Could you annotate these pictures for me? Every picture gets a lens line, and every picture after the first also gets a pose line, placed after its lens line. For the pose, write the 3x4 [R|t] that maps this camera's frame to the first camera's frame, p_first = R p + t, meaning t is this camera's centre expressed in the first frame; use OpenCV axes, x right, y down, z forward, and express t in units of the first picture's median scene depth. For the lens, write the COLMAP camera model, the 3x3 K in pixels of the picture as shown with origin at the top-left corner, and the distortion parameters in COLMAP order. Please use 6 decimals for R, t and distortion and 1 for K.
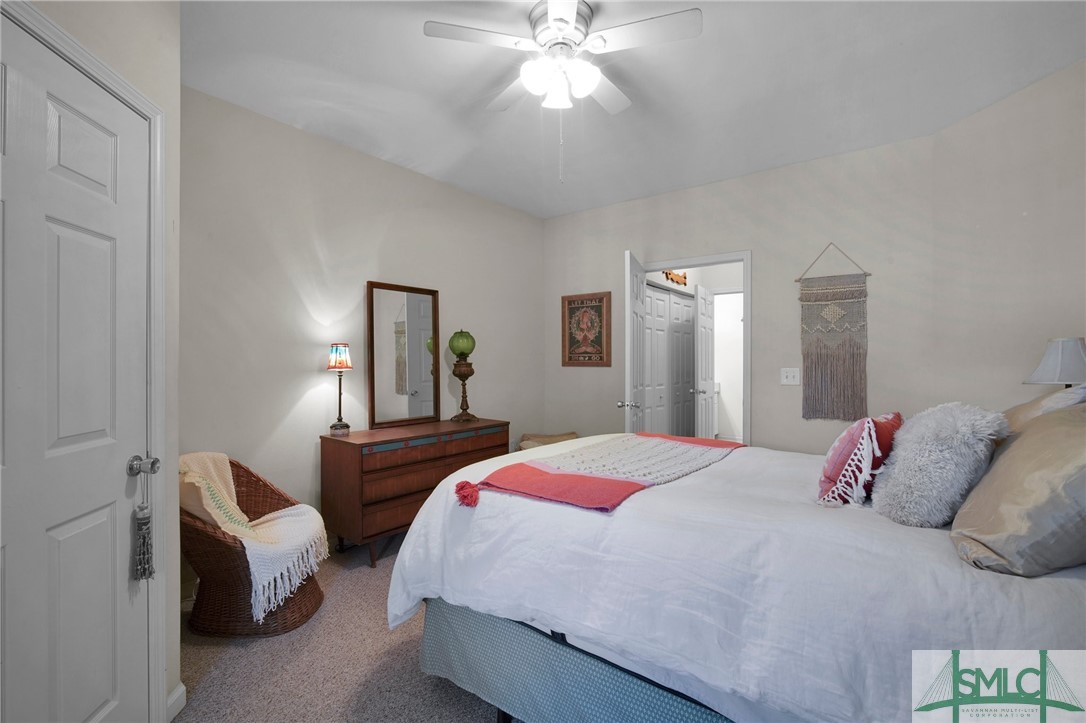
lens RADIAL K [[475.2, 0, 530.7], [0, 475.2, 359.9], [0, 0, 1]] dist [-0.000022, 0.000325]
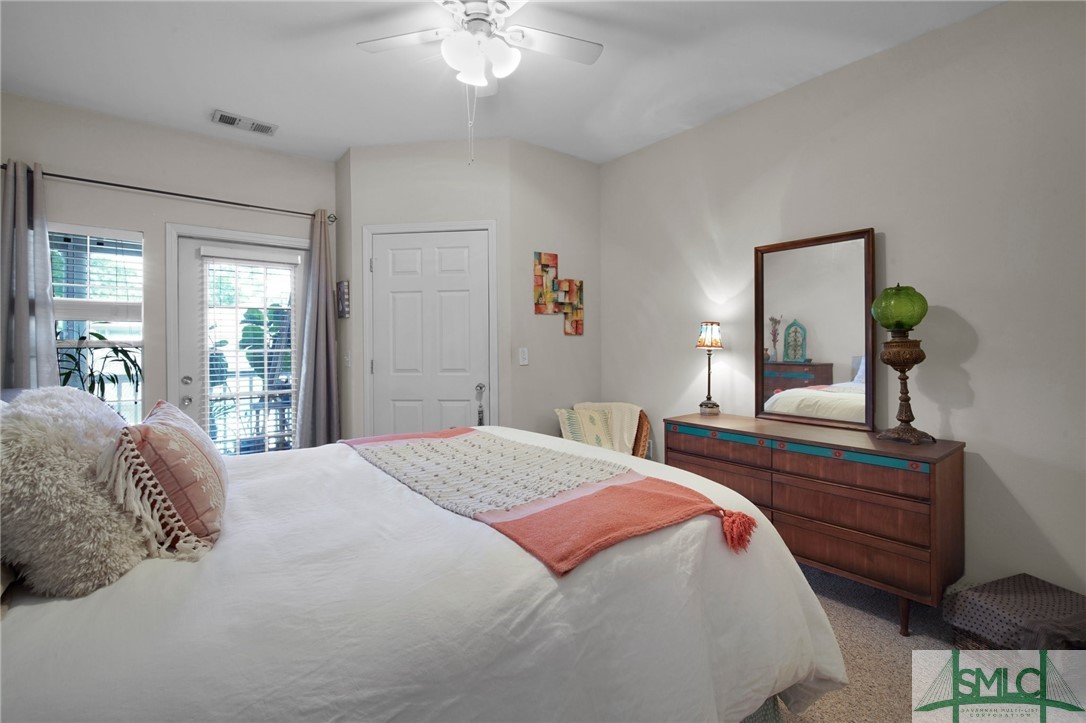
lens RADIAL K [[475.2, 0, 530.7], [0, 475.2, 359.9], [0, 0, 1]] dist [-0.000022, 0.000325]
pose [[-0.213979, 0.034830, -0.976217, 0.637649], [0.007944, 0.999393, 0.033916, 0.007861], [0.976806, -0.000498, -0.214126, 0.828364]]
